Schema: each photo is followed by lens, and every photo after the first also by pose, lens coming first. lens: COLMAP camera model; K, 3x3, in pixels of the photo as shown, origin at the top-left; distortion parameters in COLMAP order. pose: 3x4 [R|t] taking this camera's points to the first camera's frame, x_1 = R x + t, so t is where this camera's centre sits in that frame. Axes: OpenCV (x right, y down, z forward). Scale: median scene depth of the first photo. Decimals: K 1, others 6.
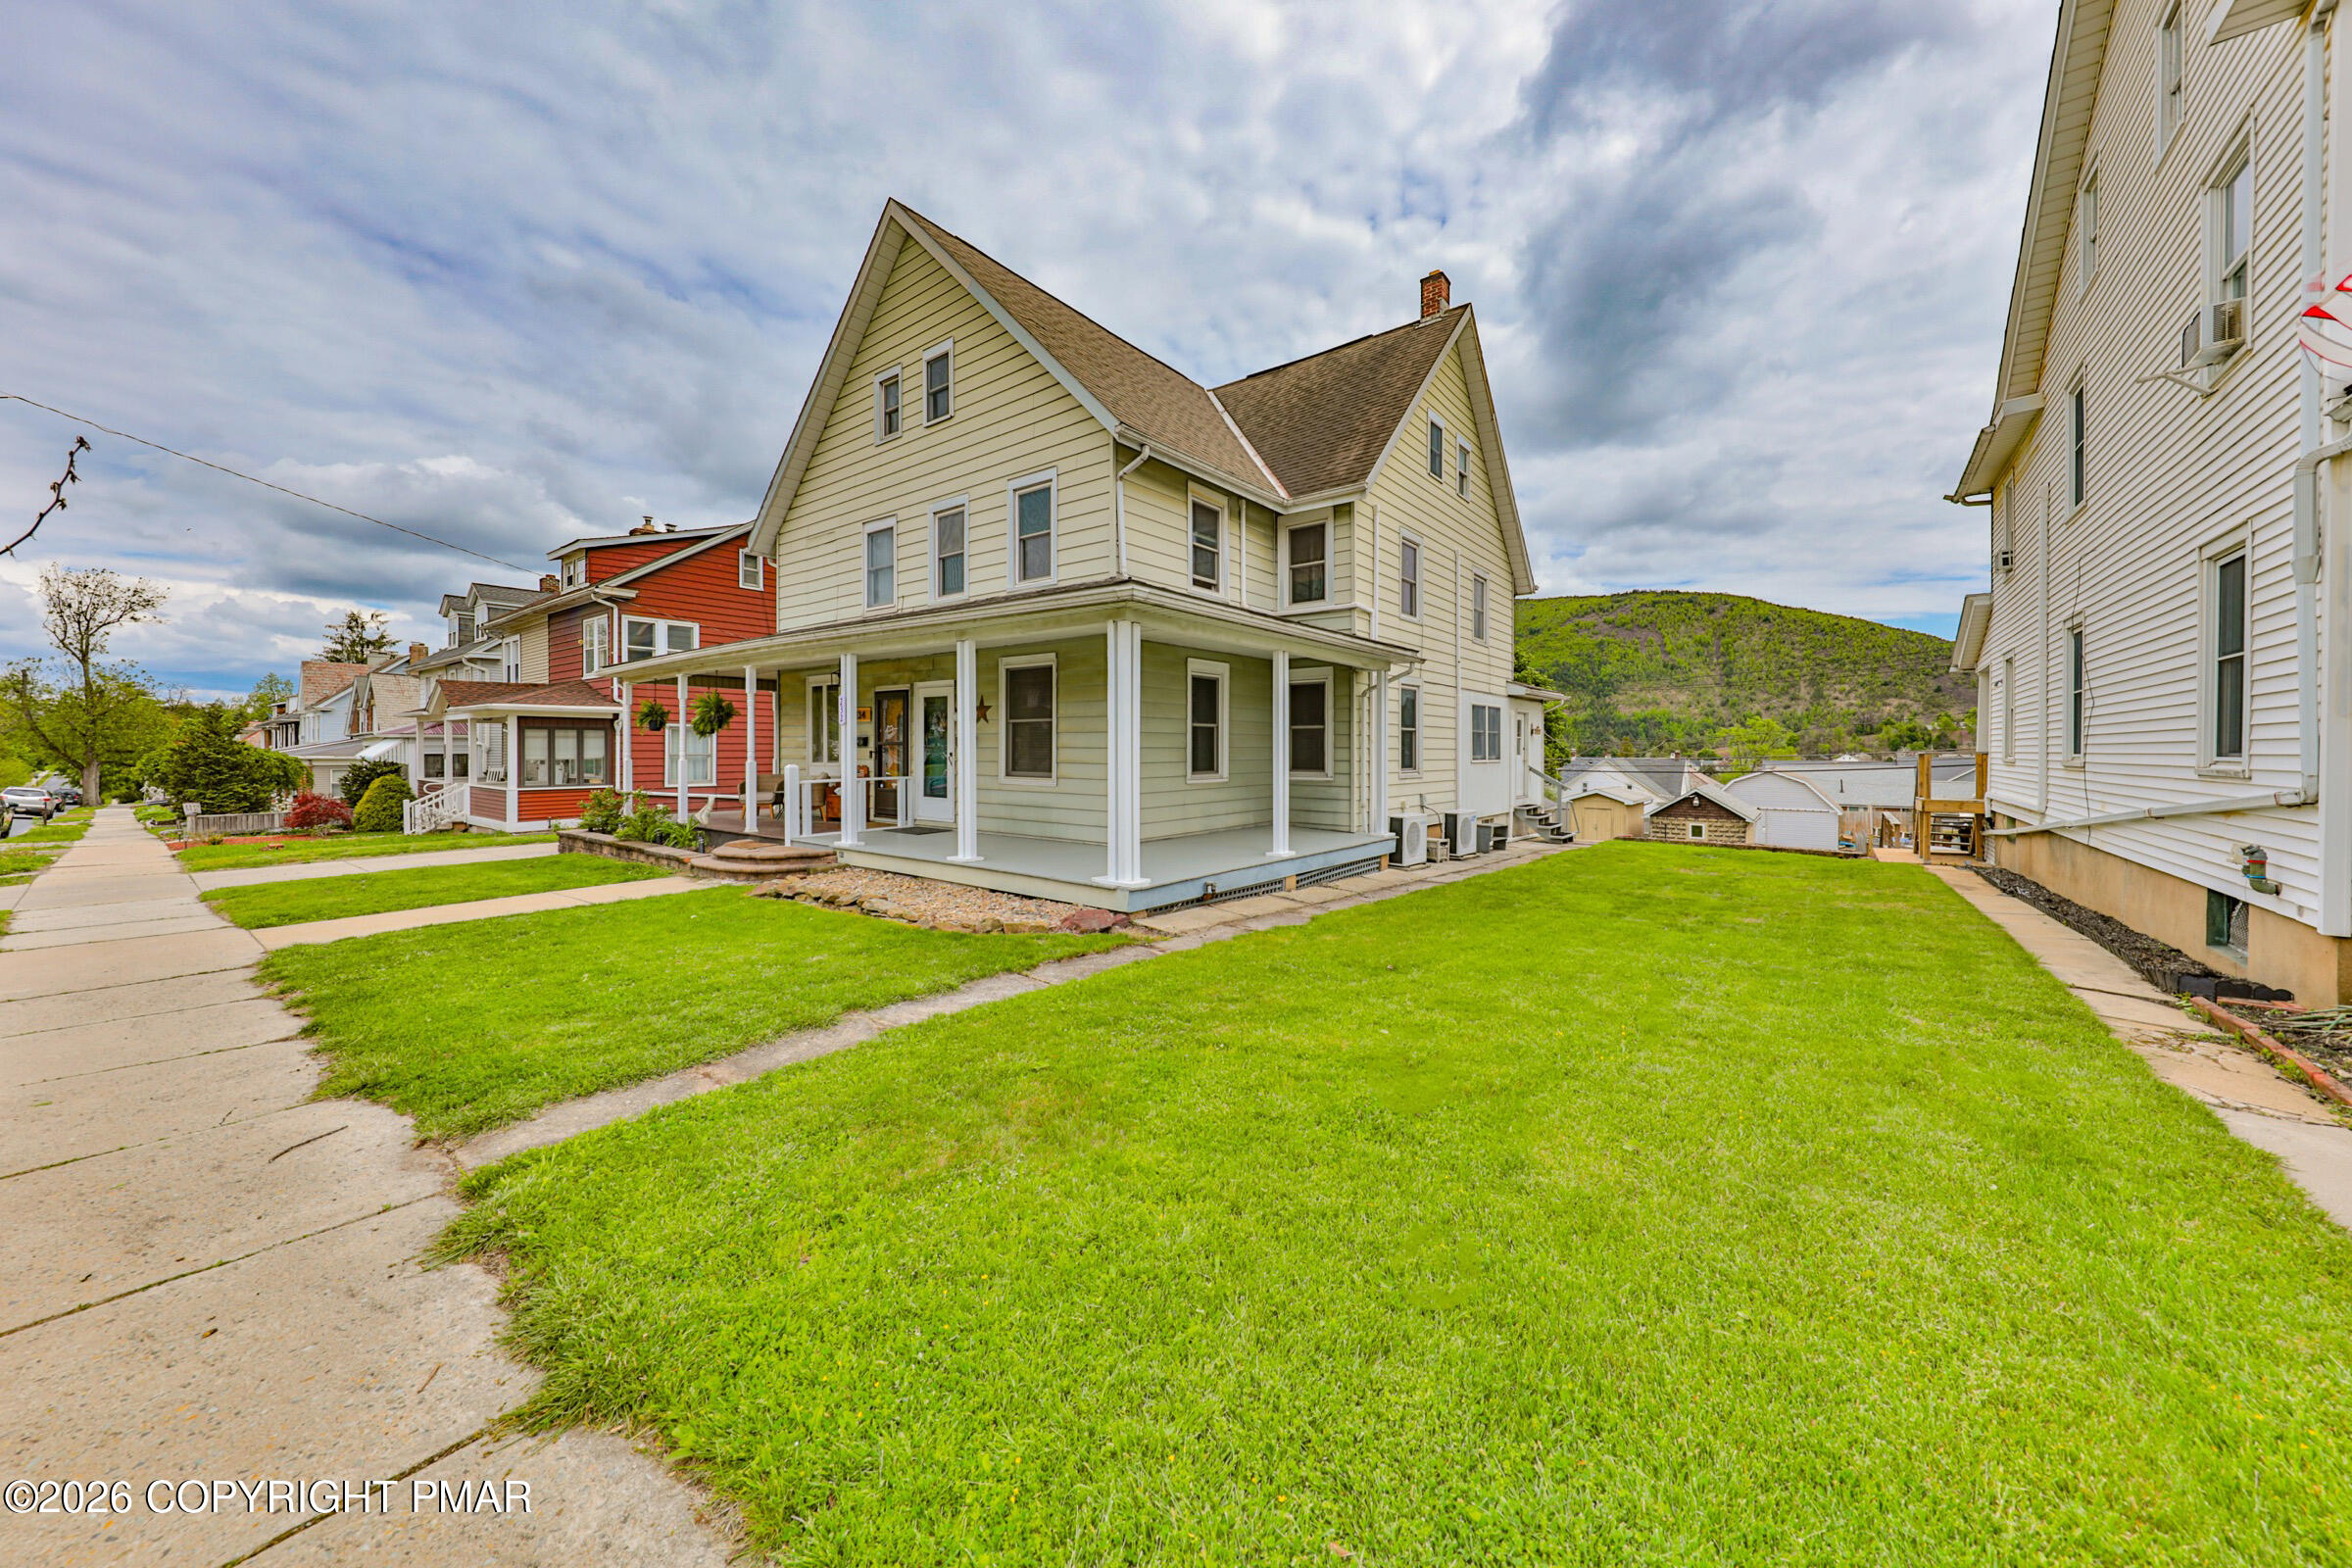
lens RADIAL K [[863.6, 0, 1169.5], [0, 863.6, 779.8], [0, 0, 1]] dist [0.016170, -0.005078]
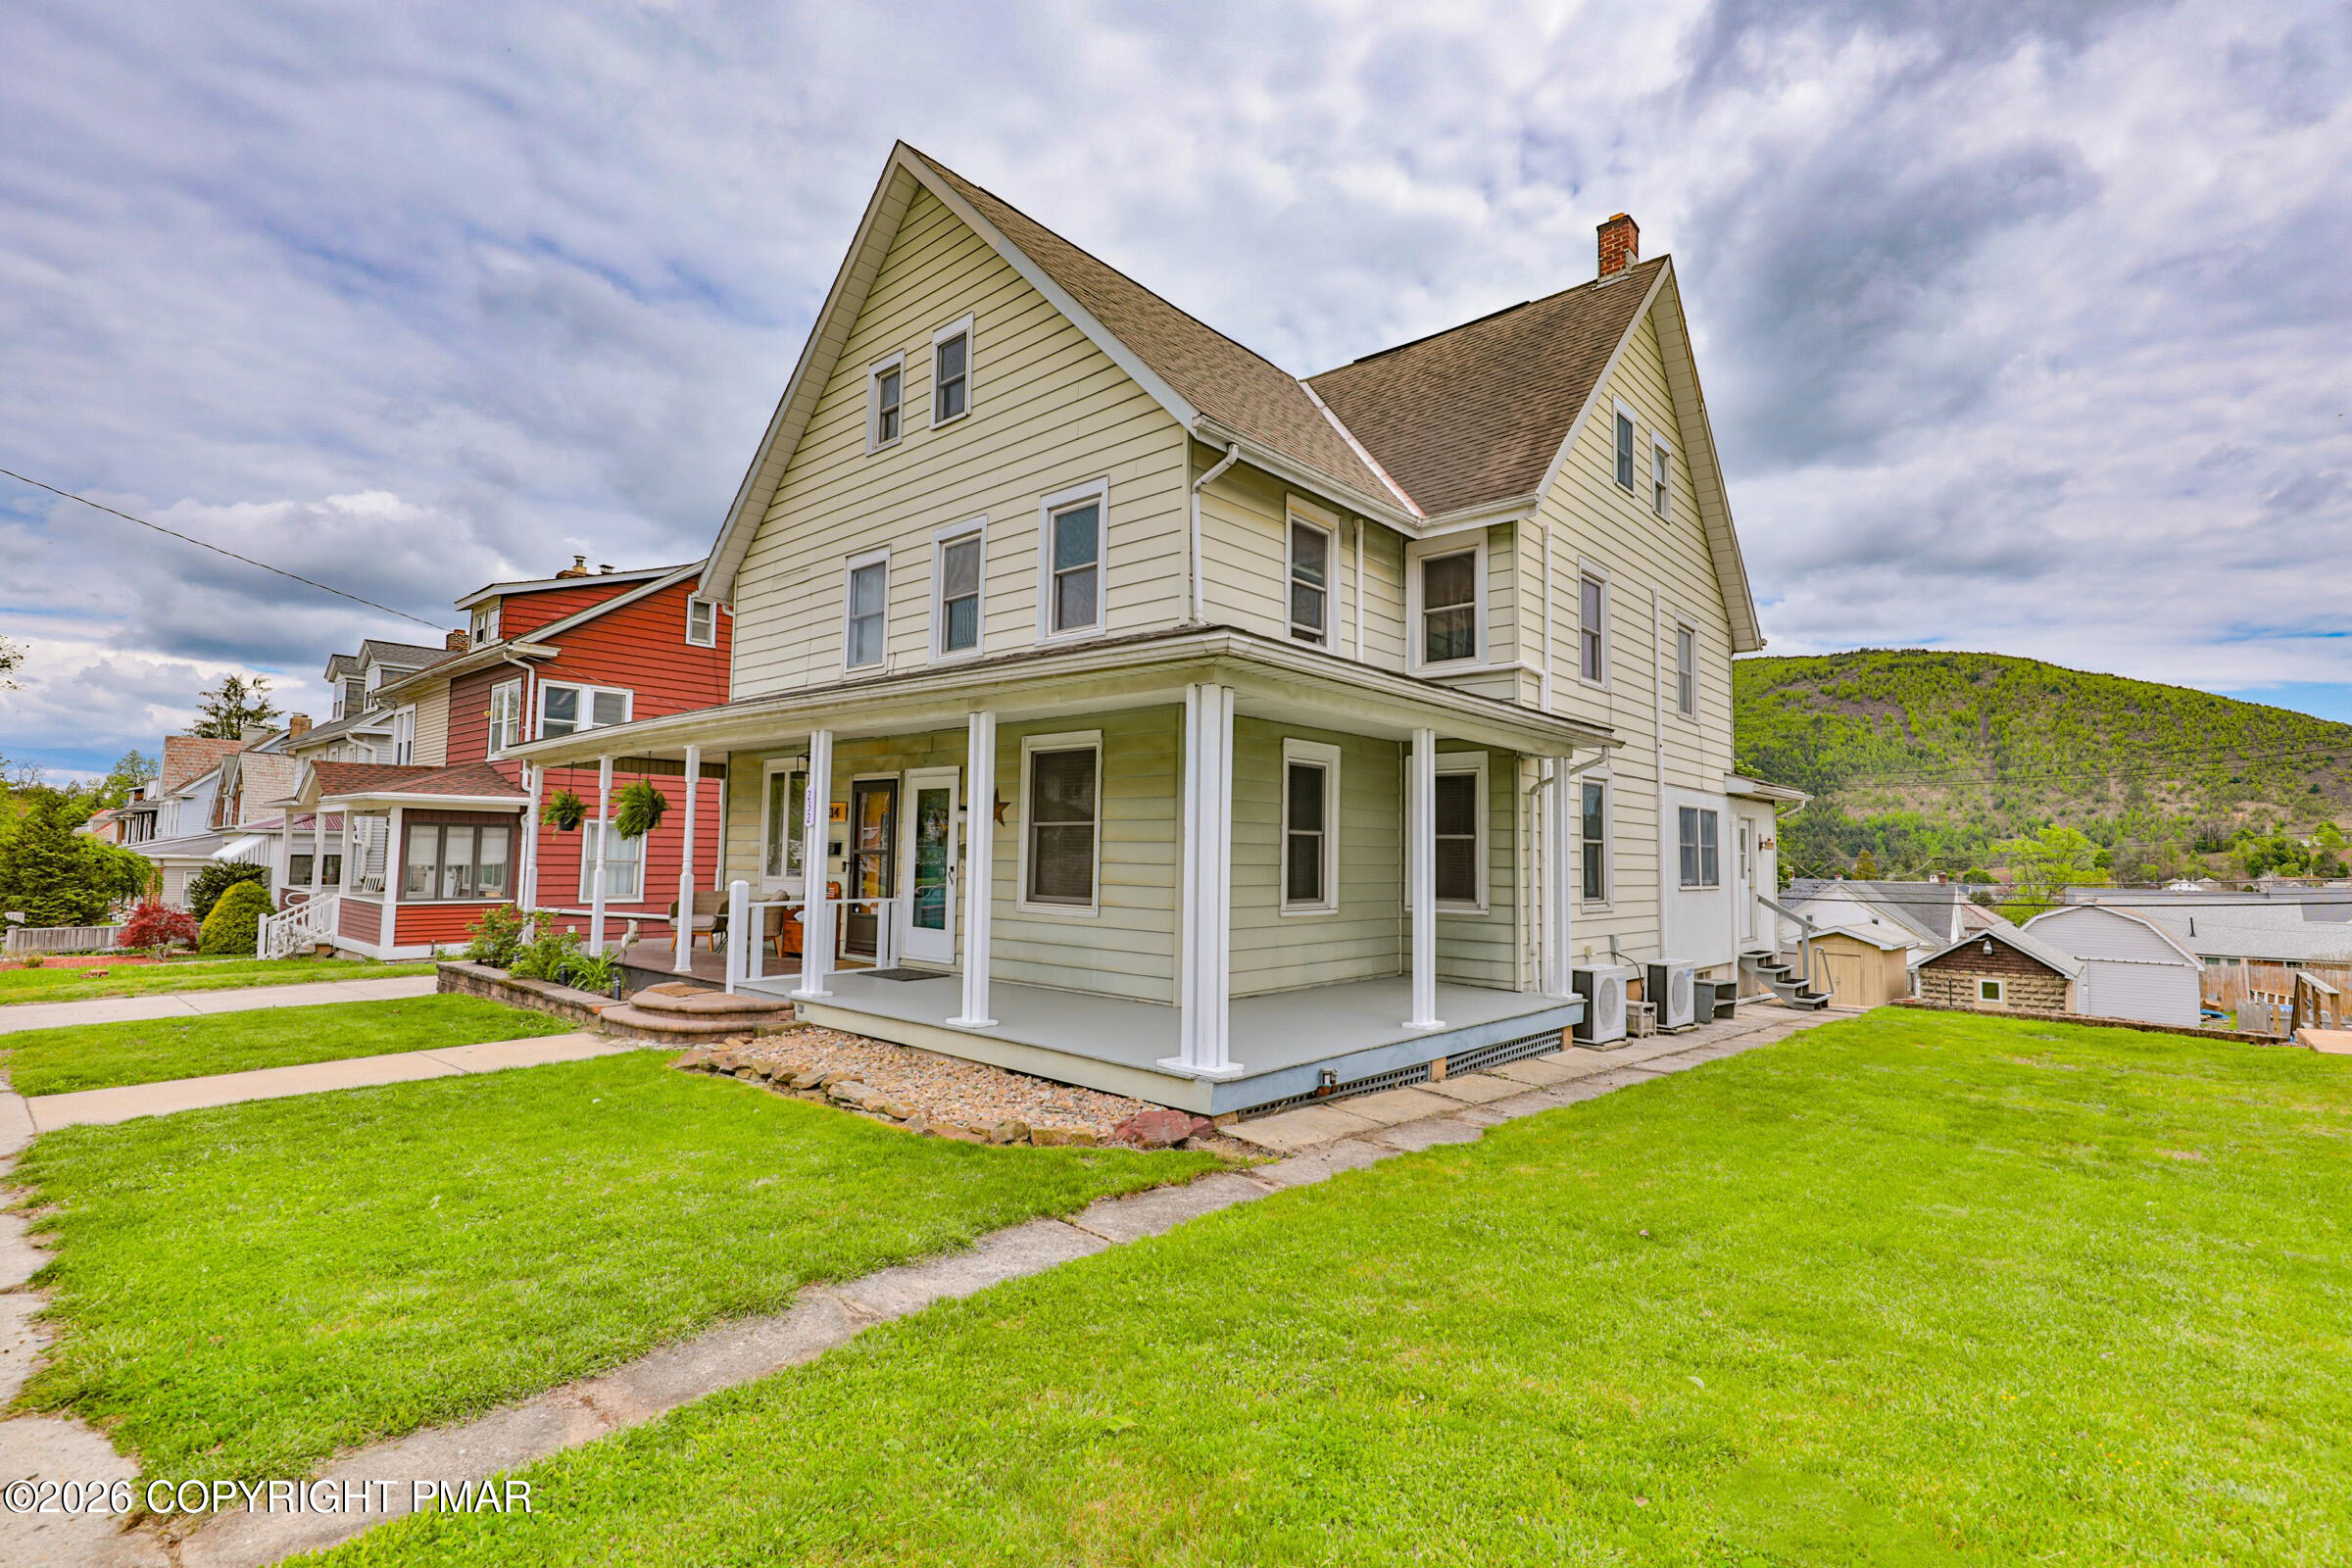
lens RADIAL K [[1422.7, 0, 1184.5], [0, 1422.7, 821.2], [0, 0, 1]] dist [0.004176, 0.001093]
pose [[0.993811, 0.012602, -0.110363, 0.077453], [-0.021651, 0.996464, -0.081177, 0.025572], [0.108950, 0.083065, 0.990571, -0.172626]]
